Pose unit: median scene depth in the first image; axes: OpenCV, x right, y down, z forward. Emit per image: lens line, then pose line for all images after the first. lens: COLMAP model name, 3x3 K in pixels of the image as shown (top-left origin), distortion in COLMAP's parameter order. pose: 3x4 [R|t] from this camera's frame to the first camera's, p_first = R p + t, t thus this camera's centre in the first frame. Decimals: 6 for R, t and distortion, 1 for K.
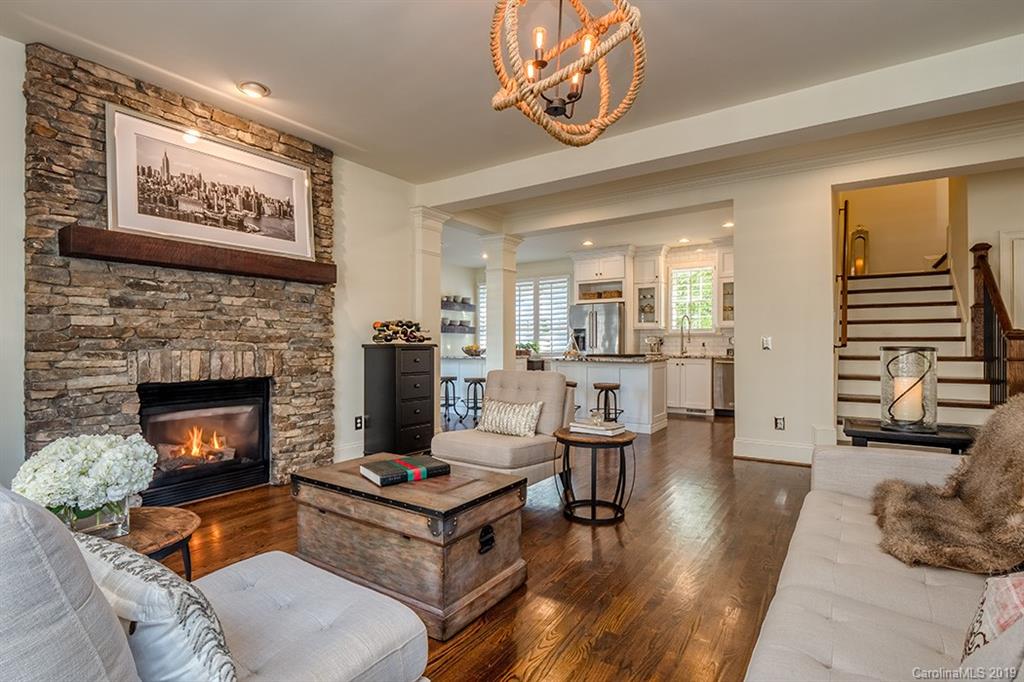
lens RADIAL K [[497.8, 0, 511.3], [0, 497.8, 344.9], [0, 0, 1]] dist [-0.011778, -0.003778]
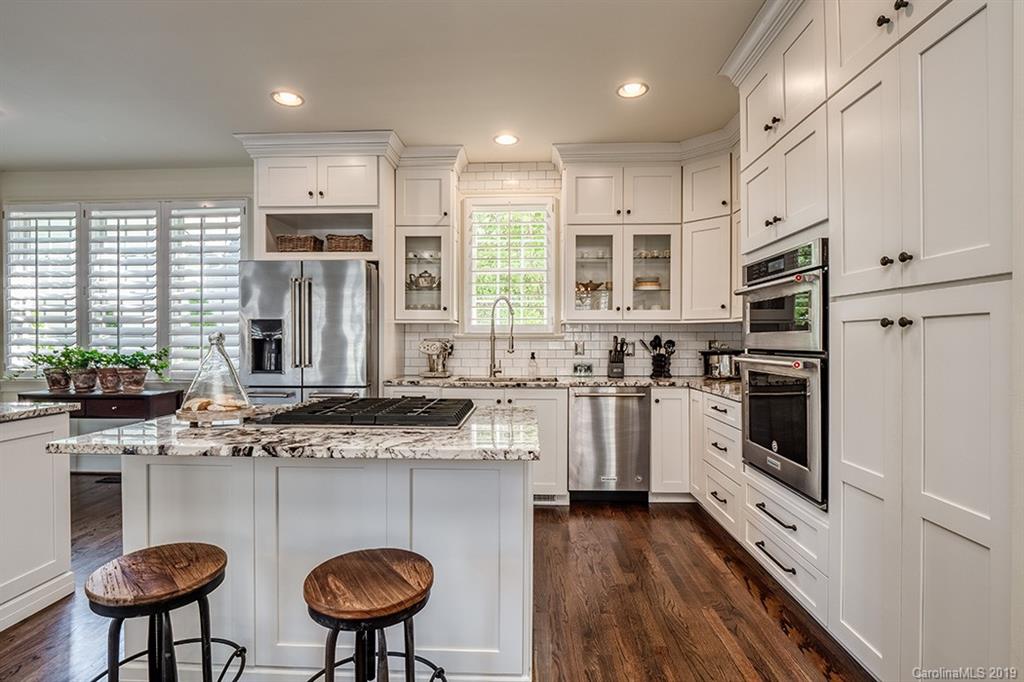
lens RADIAL K [[497.8, 0, 501.5], [0, 497.8, 341.7], [0, 0, 1]] dist [-0.011778, -0.003778]
pose [[0.855637, 0.001669, 0.517574, 0.091532], [0.000743, 0.999990, -0.004452, -0.012362], [-0.517576, 0.004193, 0.855627, 0.557165]]
